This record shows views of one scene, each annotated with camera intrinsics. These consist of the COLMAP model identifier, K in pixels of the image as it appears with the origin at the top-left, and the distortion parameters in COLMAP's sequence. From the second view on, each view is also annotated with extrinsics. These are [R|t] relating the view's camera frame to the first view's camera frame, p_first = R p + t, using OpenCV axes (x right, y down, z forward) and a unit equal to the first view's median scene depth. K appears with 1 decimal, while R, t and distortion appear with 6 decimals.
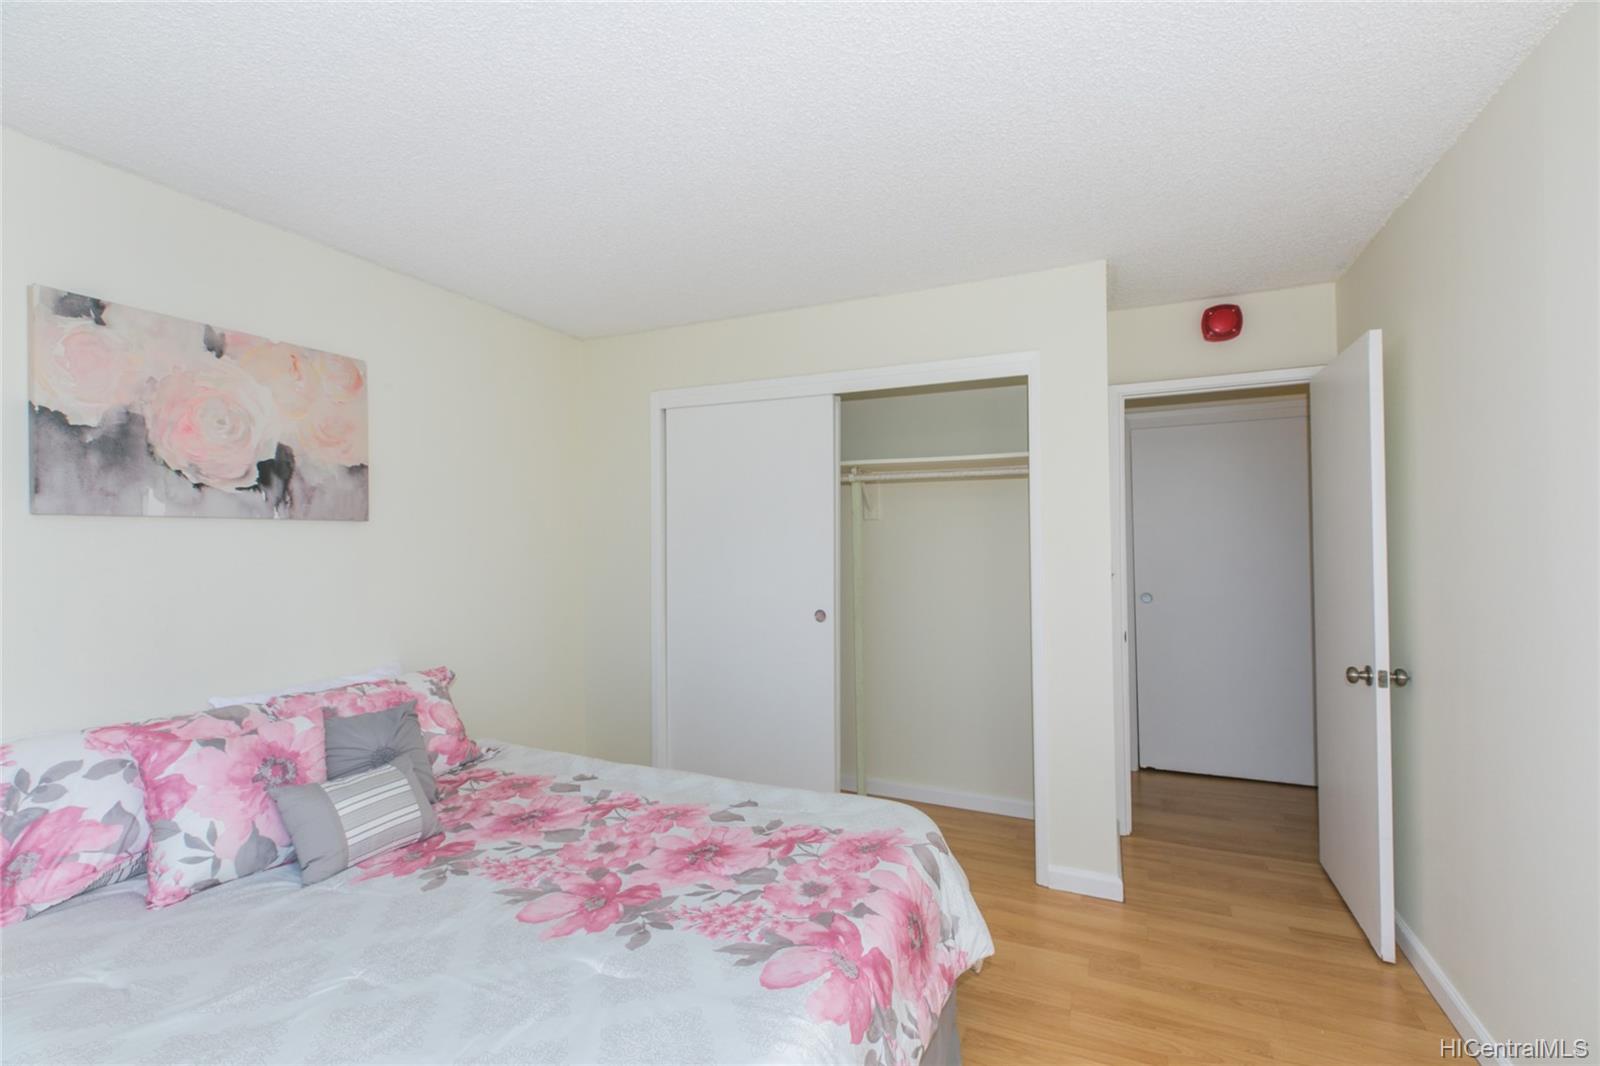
lens RADIAL K [[714.1, 0, 788.7], [0, 714.1, 535.1], [0, 0, 1]] dist [0.006213, -0.004202]
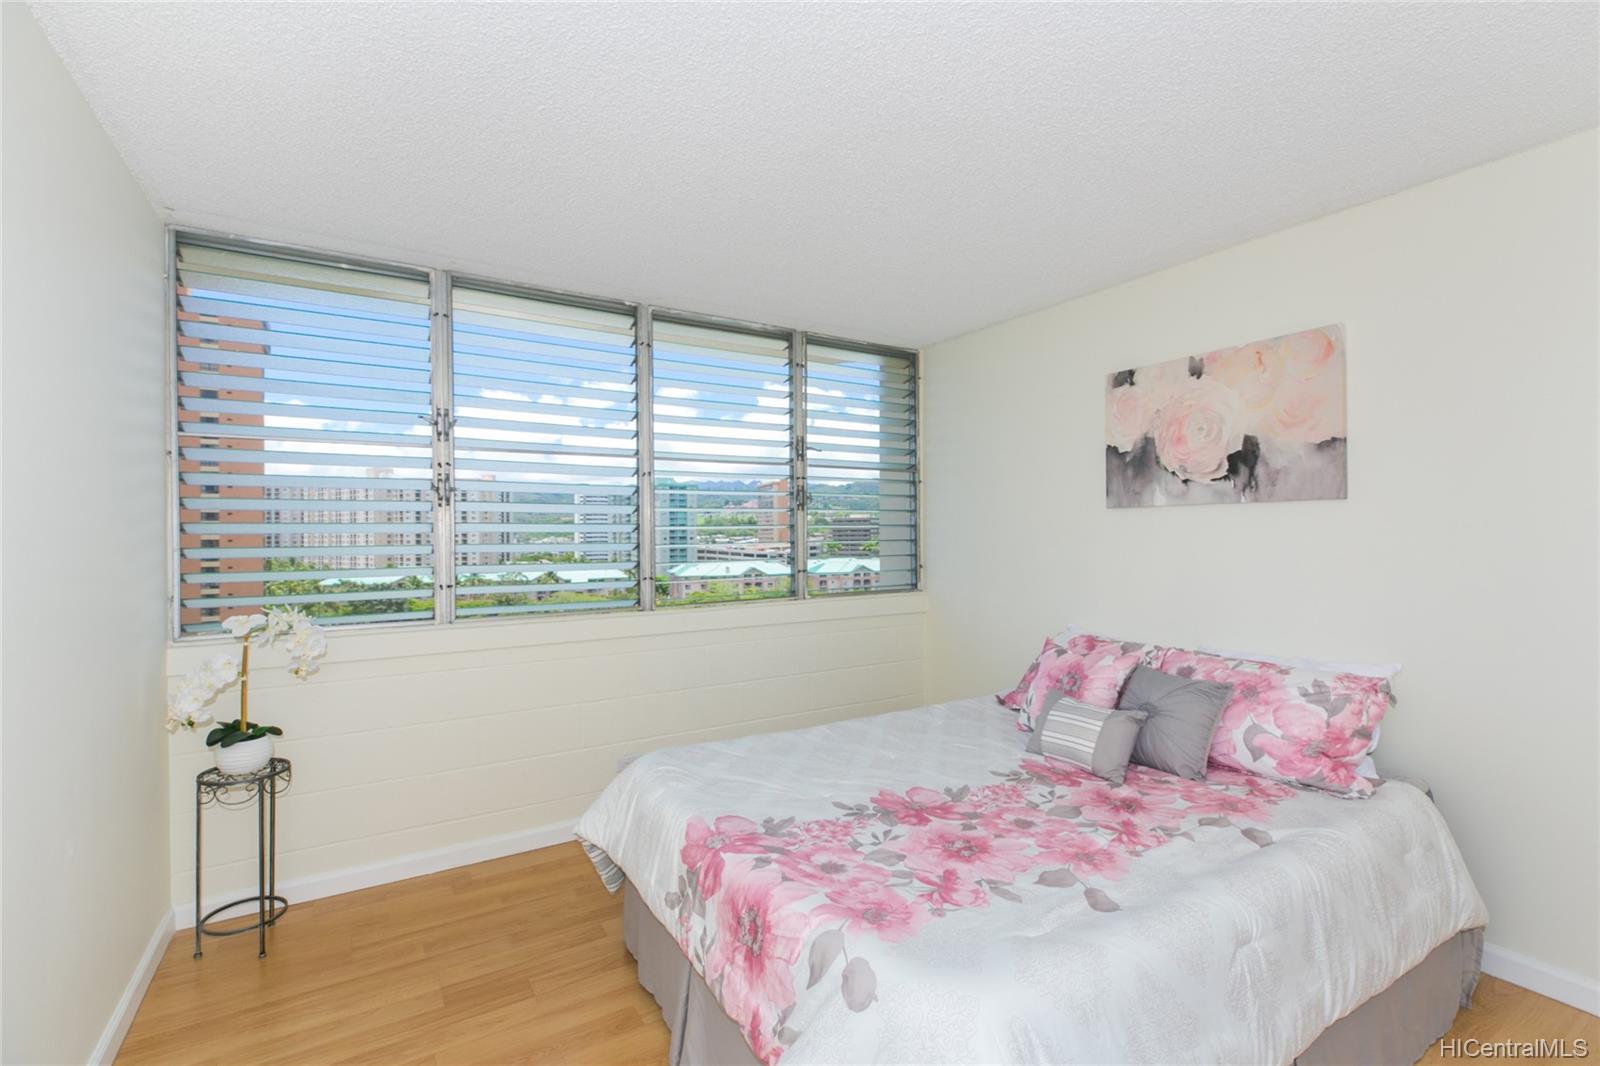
lens RADIAL K [[714.1, 0, 810.0], [0, 714.1, 536.8], [0, 0, 1]] dist [0.006213, -0.004202]
pose [[-0.544320, 0.017075, -0.838704, 0.667670], [0.021143, 0.999754, 0.006631, 0.010464], [0.838611, -0.014123, -0.544547, 1.137054]]
